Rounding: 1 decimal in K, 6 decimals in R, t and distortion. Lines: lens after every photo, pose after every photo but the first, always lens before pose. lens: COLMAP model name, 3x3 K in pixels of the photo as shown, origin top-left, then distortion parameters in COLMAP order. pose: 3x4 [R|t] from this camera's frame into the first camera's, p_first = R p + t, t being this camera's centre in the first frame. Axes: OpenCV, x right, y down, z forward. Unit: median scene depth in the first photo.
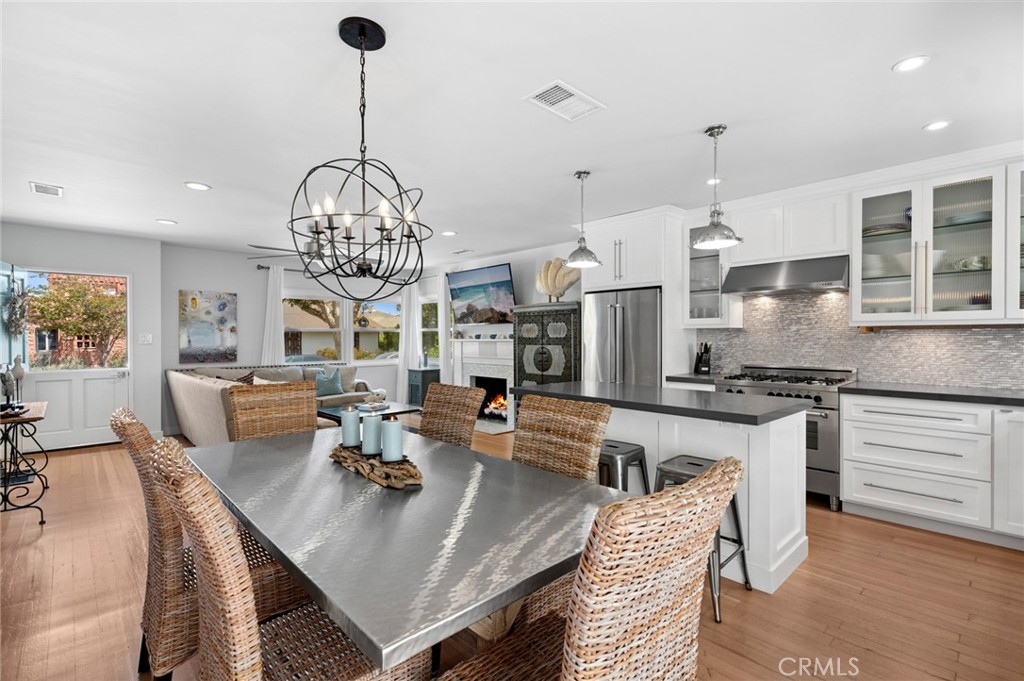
lens RADIAL K [[464.1, 0, 509.1], [0, 464.1, 336.0], [0, 0, 1]] dist [0.004119, -0.000327]
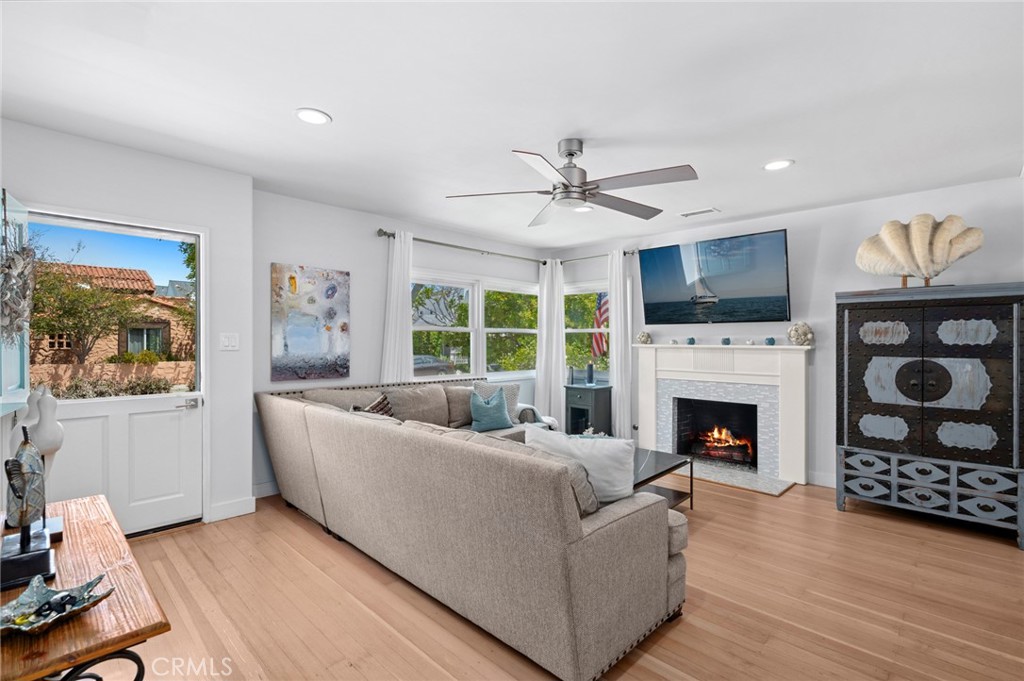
lens RADIAL K [[464.1, 0, 509.2], [0, 464.1, 340.6], [0, 0, 1]] dist [0.004119, -0.000327]
pose [[0.999018, 0.007671, 0.043648, -0.602902], [-0.007869, 0.999959, 0.004387, -0.000840], [-0.043612, -0.004726, 0.999037, 0.529097]]
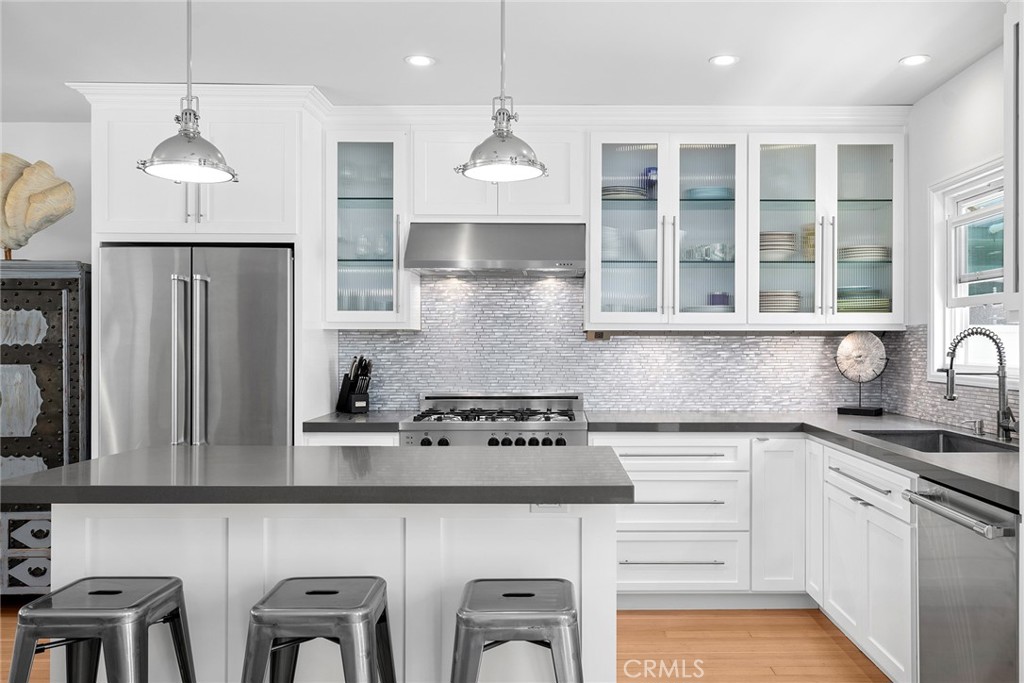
lens RADIAL K [[805.4, 0, 521.8], [0, 805.4, 341.4], [0, 0, 1]] dist [0.003756, -0.016296]
pose [[0.679043, 0.008889, 0.734045, -0.142054], [-0.004346, 0.999958, -0.008089, 0.003737], [-0.734086, 0.002302, 0.679053, 0.222651]]
